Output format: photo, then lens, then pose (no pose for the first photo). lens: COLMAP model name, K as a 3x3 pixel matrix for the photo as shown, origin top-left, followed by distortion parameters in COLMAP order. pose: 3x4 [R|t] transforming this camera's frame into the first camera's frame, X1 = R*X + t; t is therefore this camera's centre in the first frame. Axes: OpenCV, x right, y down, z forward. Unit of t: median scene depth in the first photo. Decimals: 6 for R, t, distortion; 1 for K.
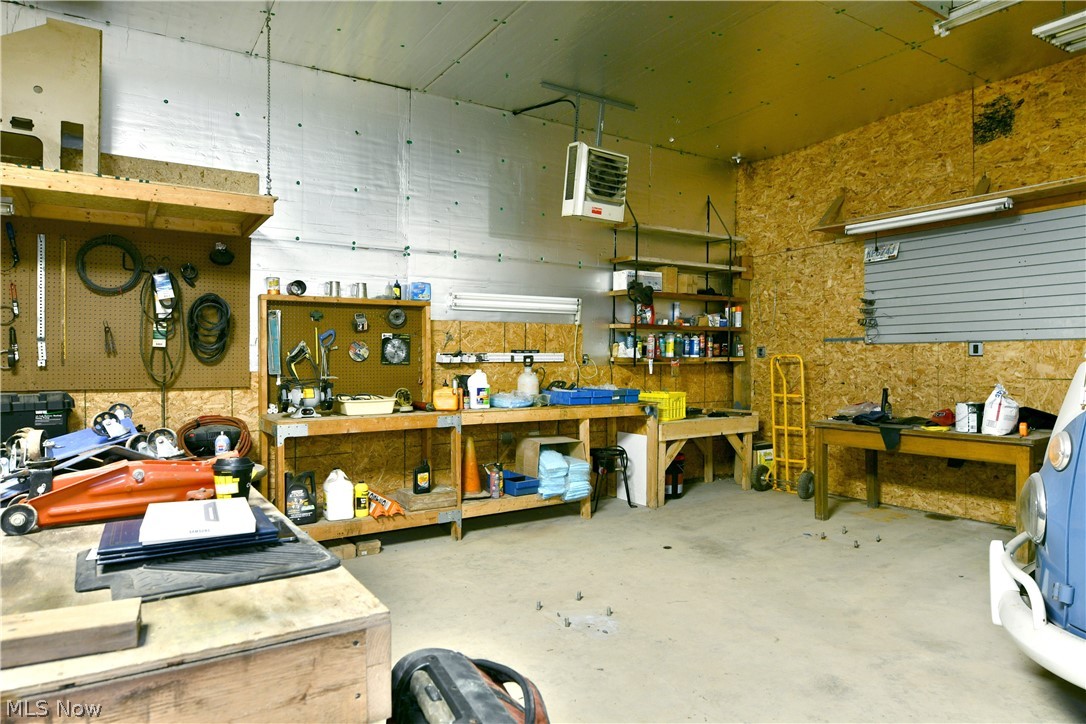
lens RADIAL K [[657.5, 0, 543.0], [0, 657.5, 362.0], [0, 0, 1]] dist [-0.008299, -0.001934]
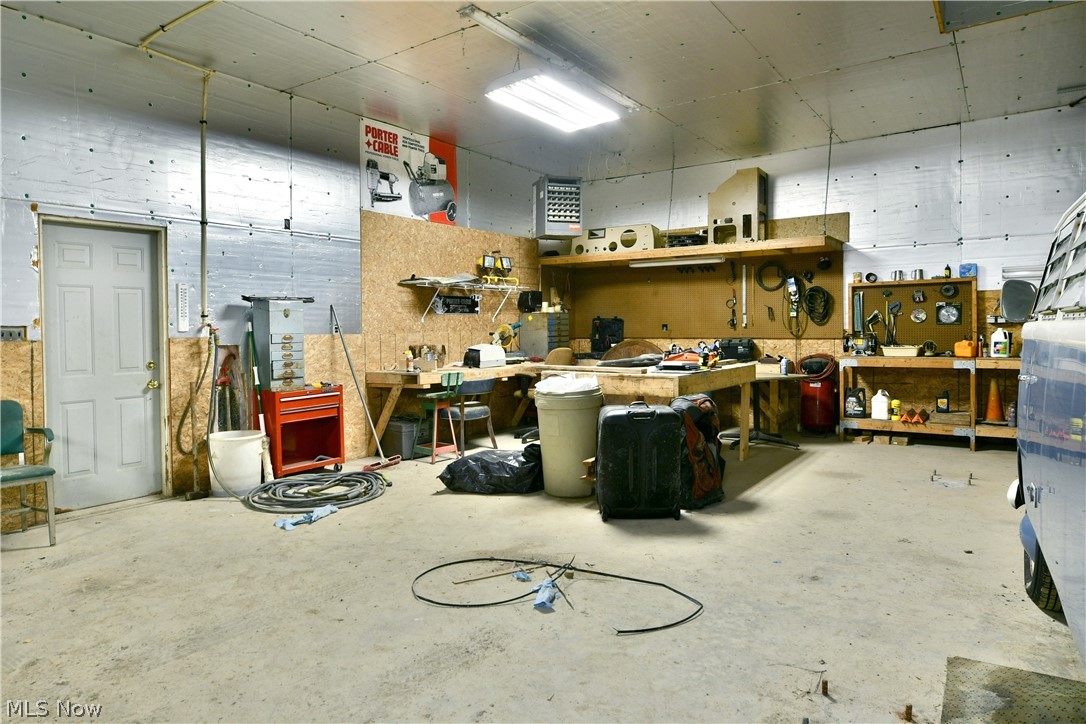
lens RADIAL K [[657.5, 0, 543.0], [0, 657.5, 362.0], [0, 0, 1]] dist [-0.008299, -0.001934]
pose [[0.388129, 0.045649, -0.920474, 0.809216], [0.009514, 0.998521, 0.053531, 0.001036], [0.921556, -0.029534, 0.387120, -0.377427]]
